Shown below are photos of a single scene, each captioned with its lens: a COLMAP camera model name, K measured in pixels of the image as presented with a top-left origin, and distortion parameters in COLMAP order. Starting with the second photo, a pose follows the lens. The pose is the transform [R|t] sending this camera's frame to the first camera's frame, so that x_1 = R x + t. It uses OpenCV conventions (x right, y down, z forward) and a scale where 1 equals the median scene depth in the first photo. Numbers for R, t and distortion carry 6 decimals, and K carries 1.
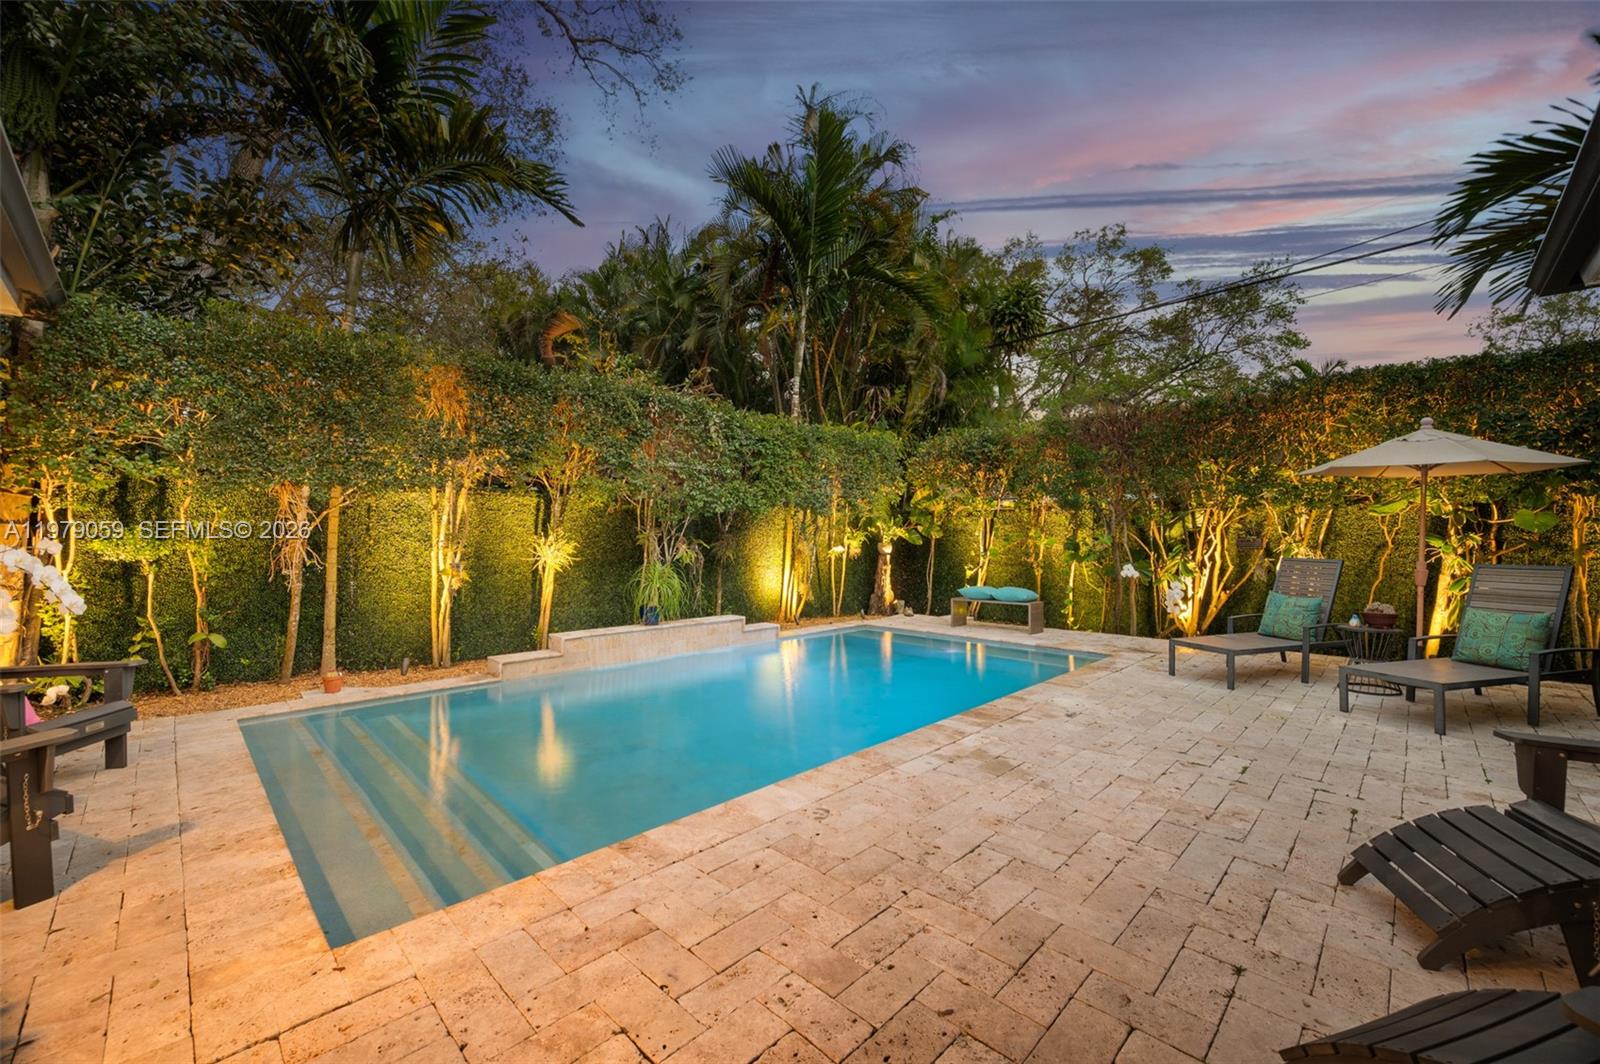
lens RADIAL K [[632.9, 0, 800.0], [0, 632.9, 532.0], [0, 0, 1]] dist [0.000682, 0.000291]
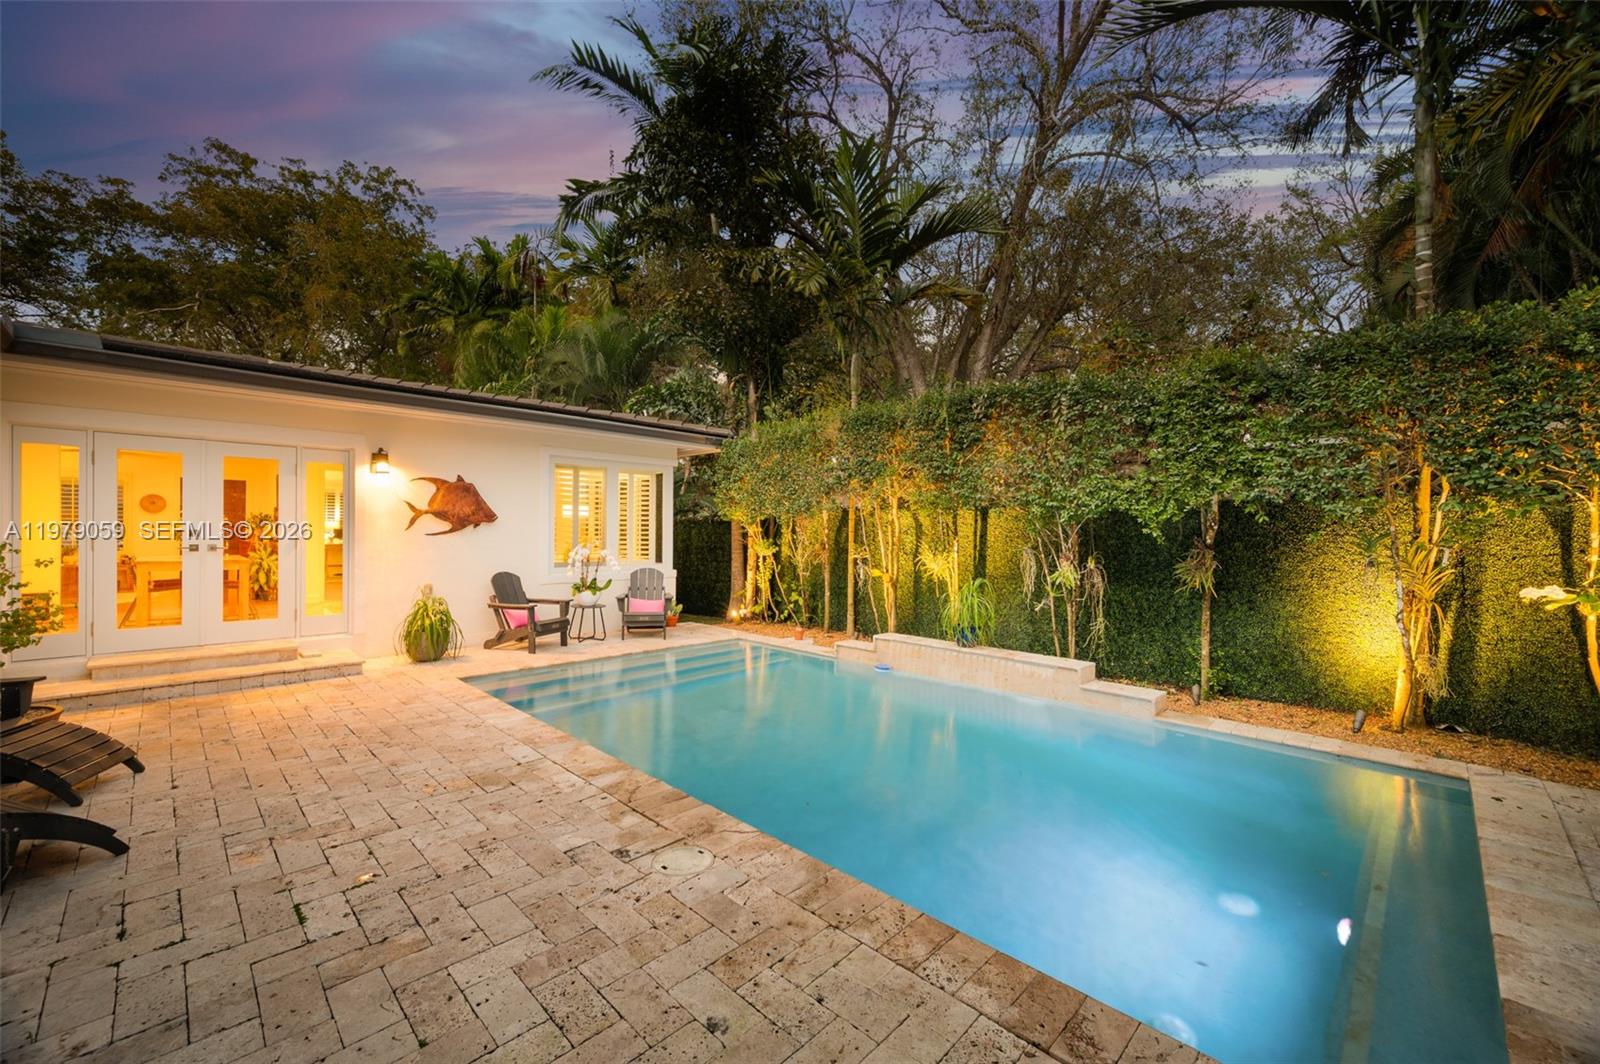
lens RADIAL K [[632.9, 0, 800.0], [0, 632.9, 532.0], [0, 0, 1]] dist [0.000682, 0.000291]
pose [[-0.001445, -0.000900, -0.999999, 1.383297], [0.005248, 0.999986, -0.000908, -0.040481], [0.999985, -0.005250, -0.001440, 1.536975]]
